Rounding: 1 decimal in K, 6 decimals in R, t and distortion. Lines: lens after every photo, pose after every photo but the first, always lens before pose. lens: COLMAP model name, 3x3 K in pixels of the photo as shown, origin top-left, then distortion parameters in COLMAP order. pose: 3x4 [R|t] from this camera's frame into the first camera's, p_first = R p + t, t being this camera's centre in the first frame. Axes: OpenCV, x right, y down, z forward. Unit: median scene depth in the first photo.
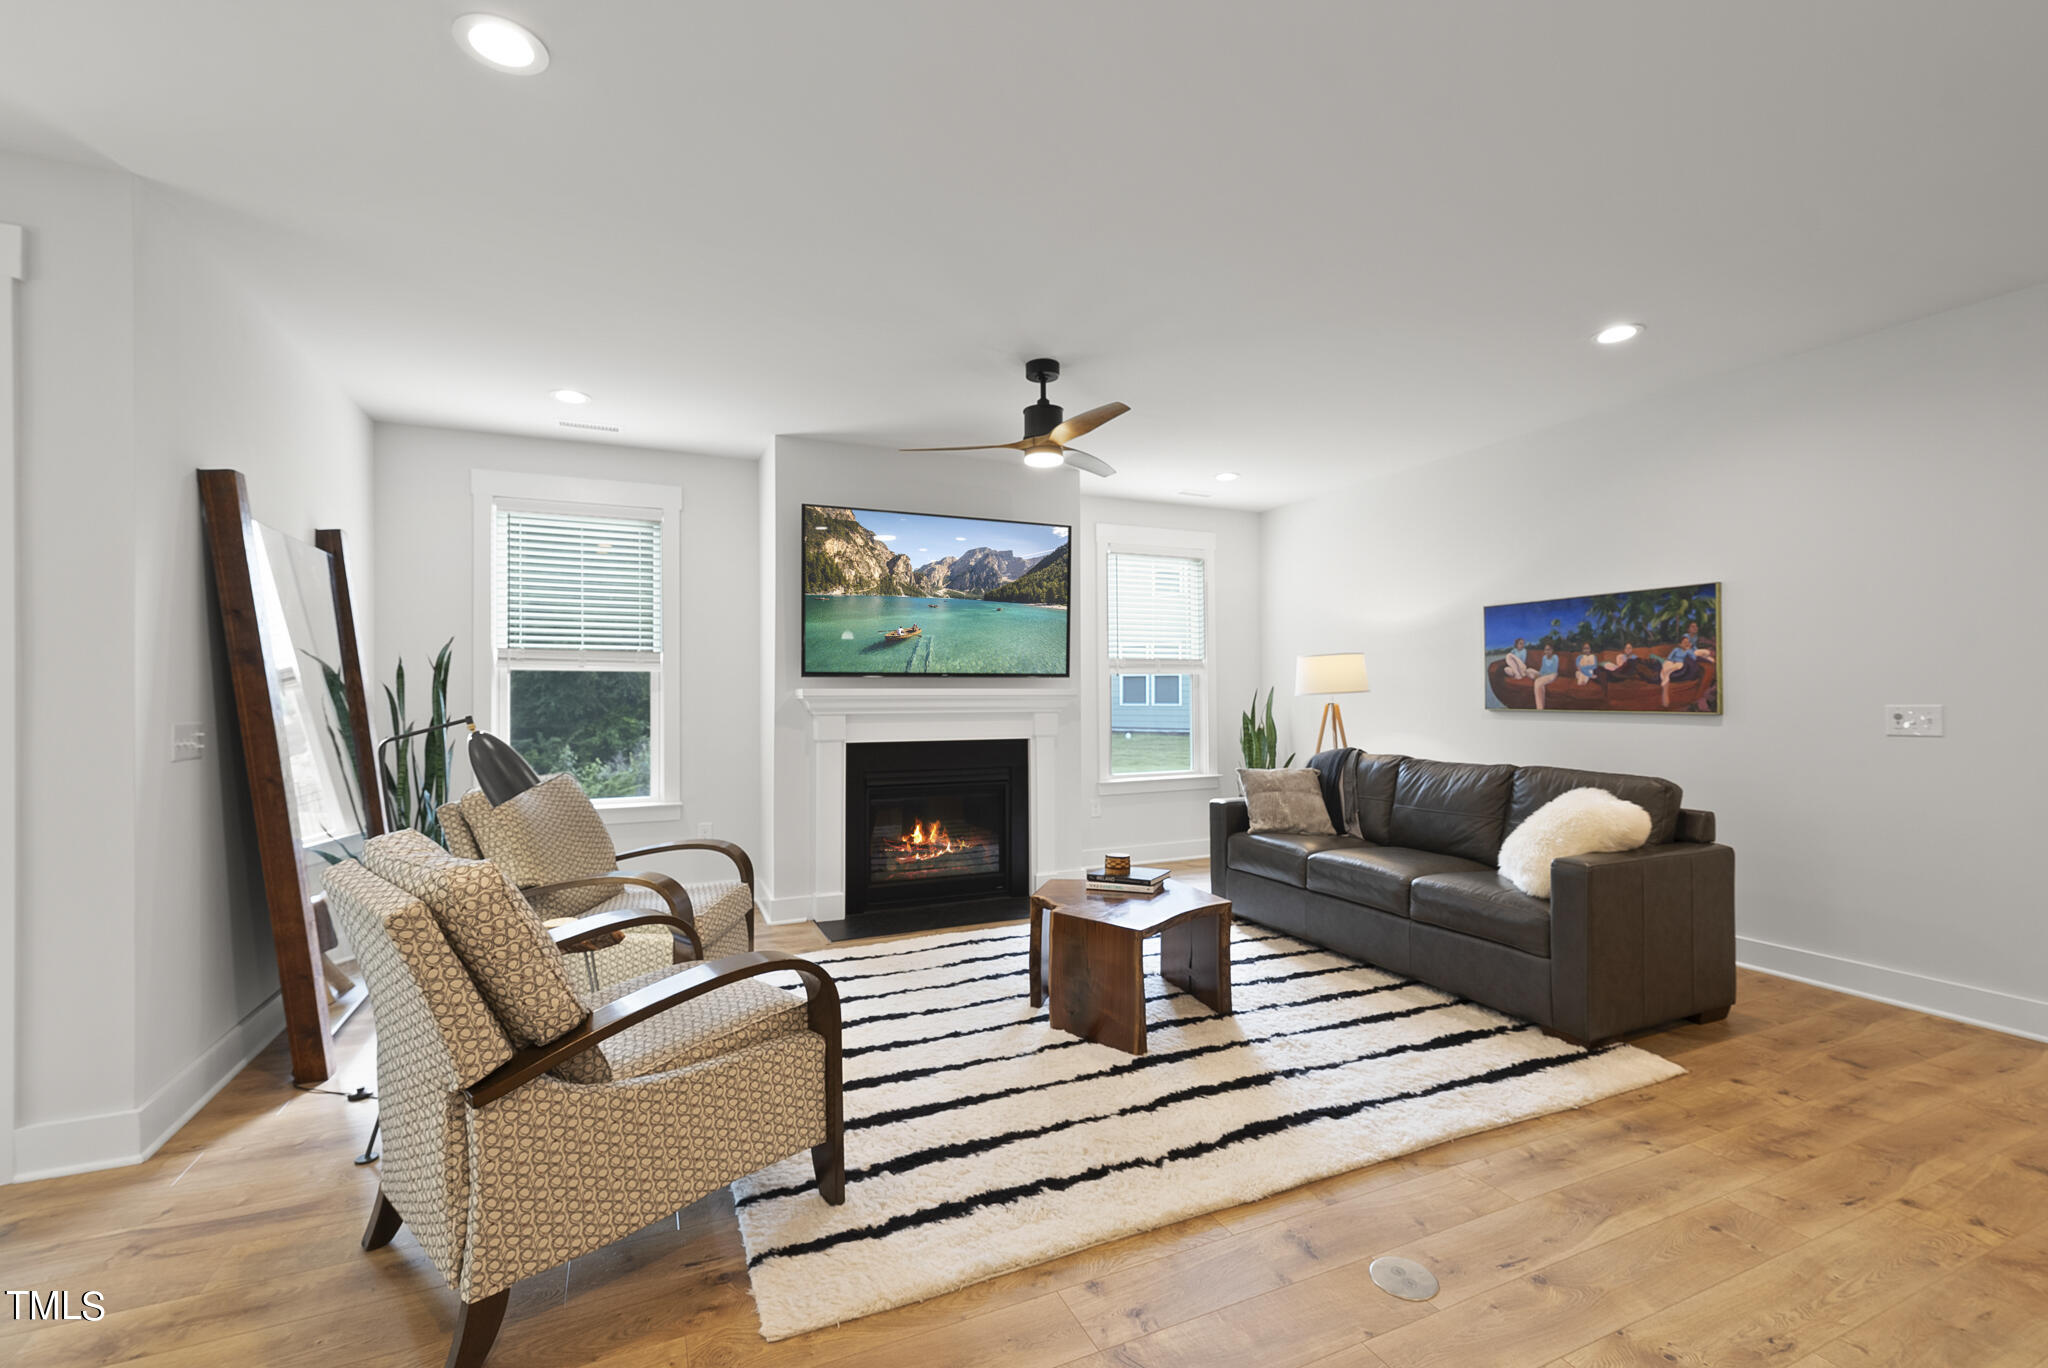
lens RADIAL K [[871.2, 0, 1025.7], [0, 871.2, 688.2], [0, 0, 1]] dist [0.011008, -0.004720]
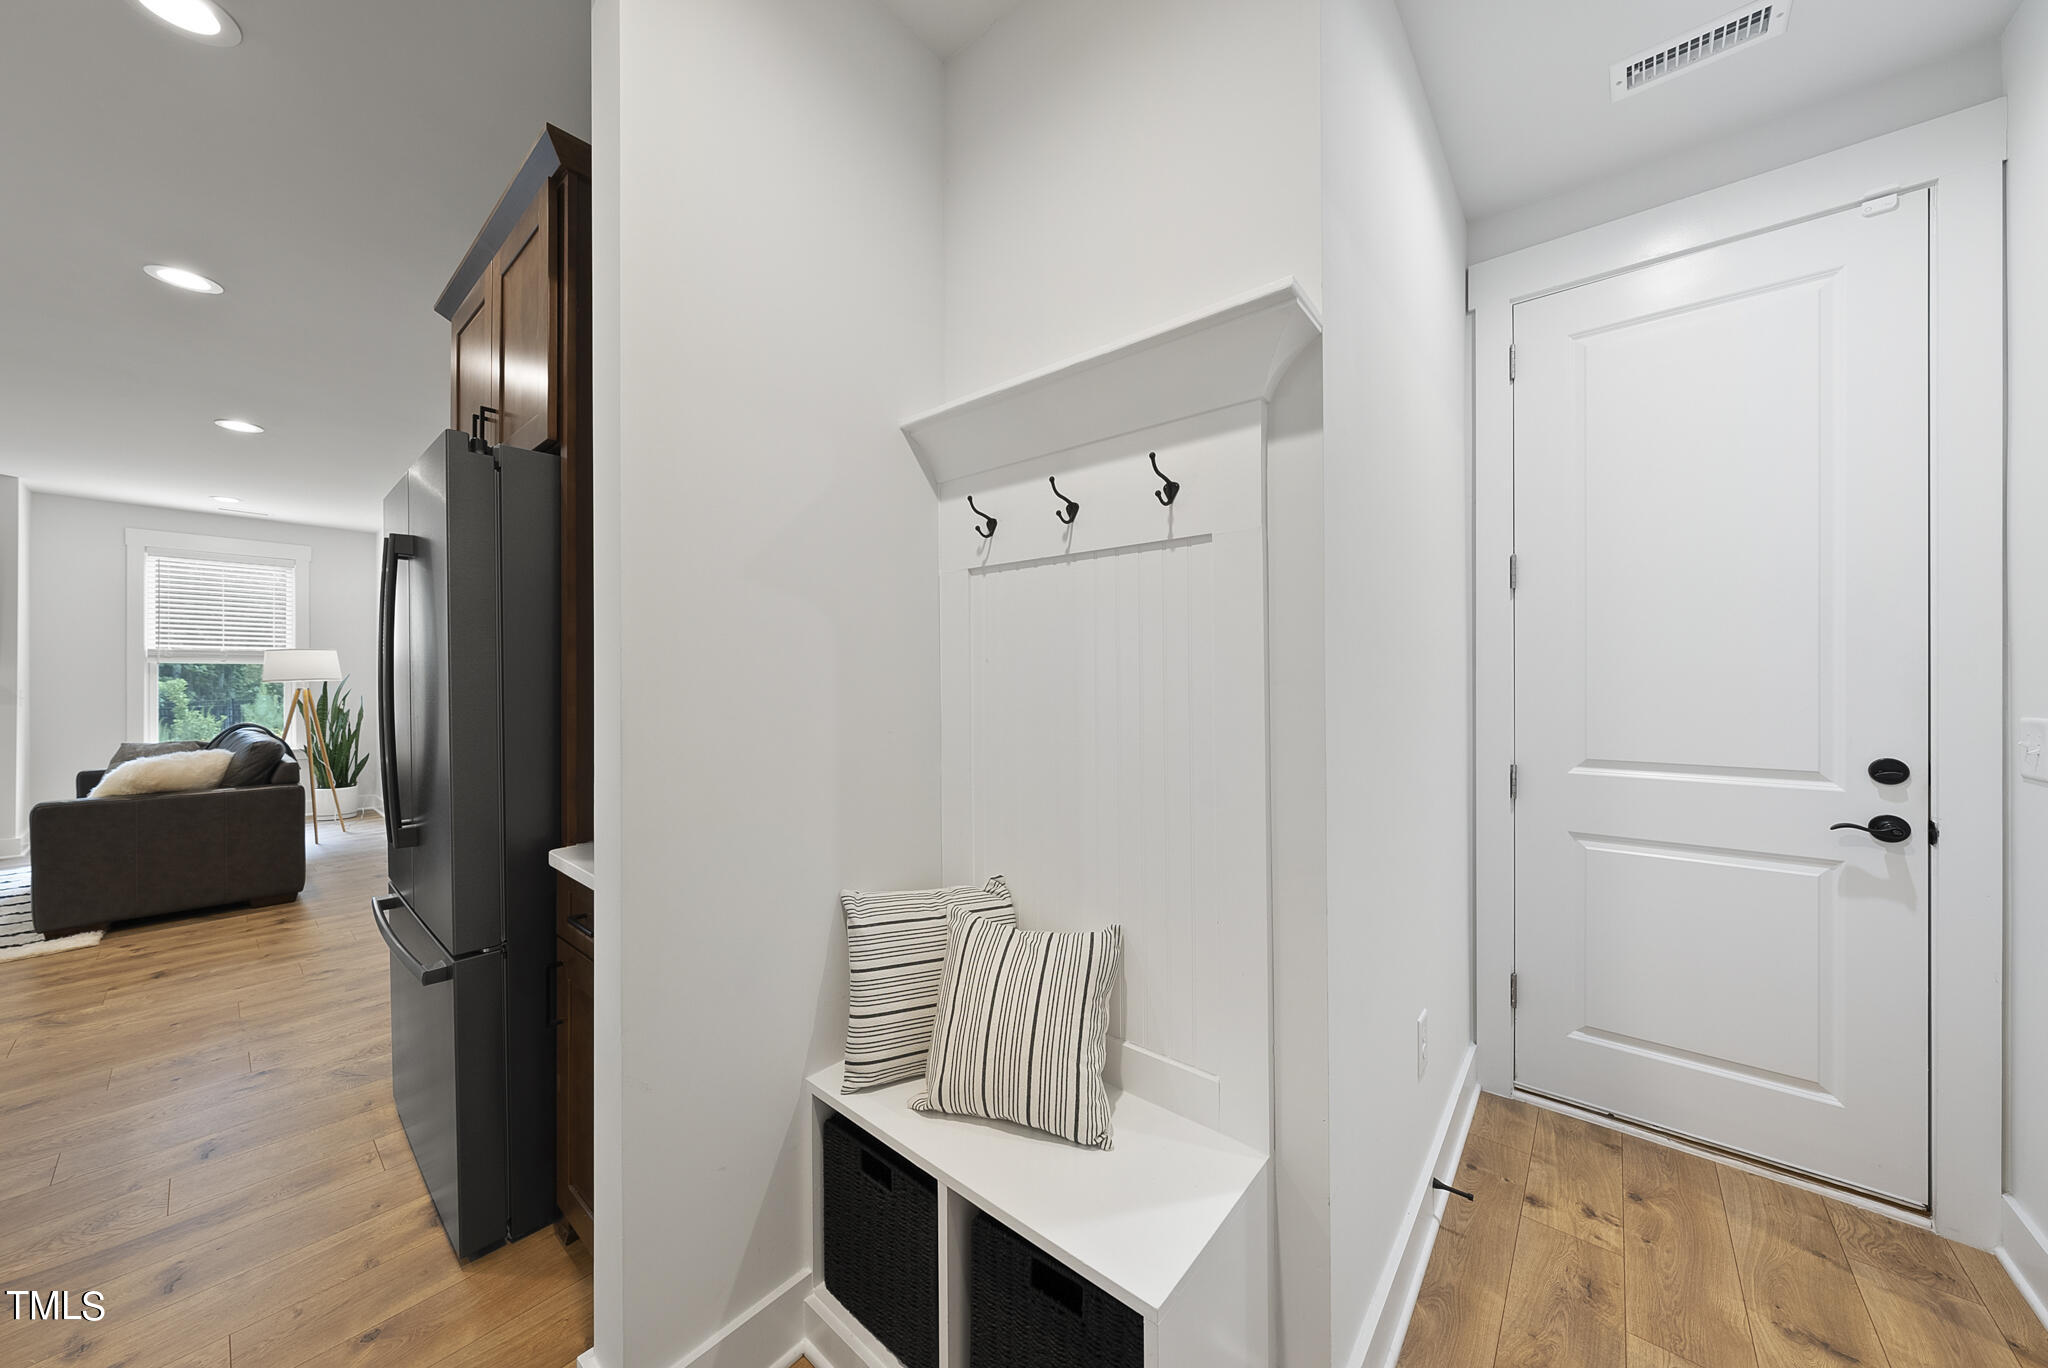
lens RADIAL K [[700.7, 0, 1020.1], [0, 700.7, 683.6], [0, 0, 1]] dist [-0.001373, -0.000077]
pose [[0.902386, 0.006849, 0.430875, 1.026433], [-0.008957, 0.999956, 0.002864, -0.002916], [-0.430837, -0.006444, 0.902407, -0.425419]]
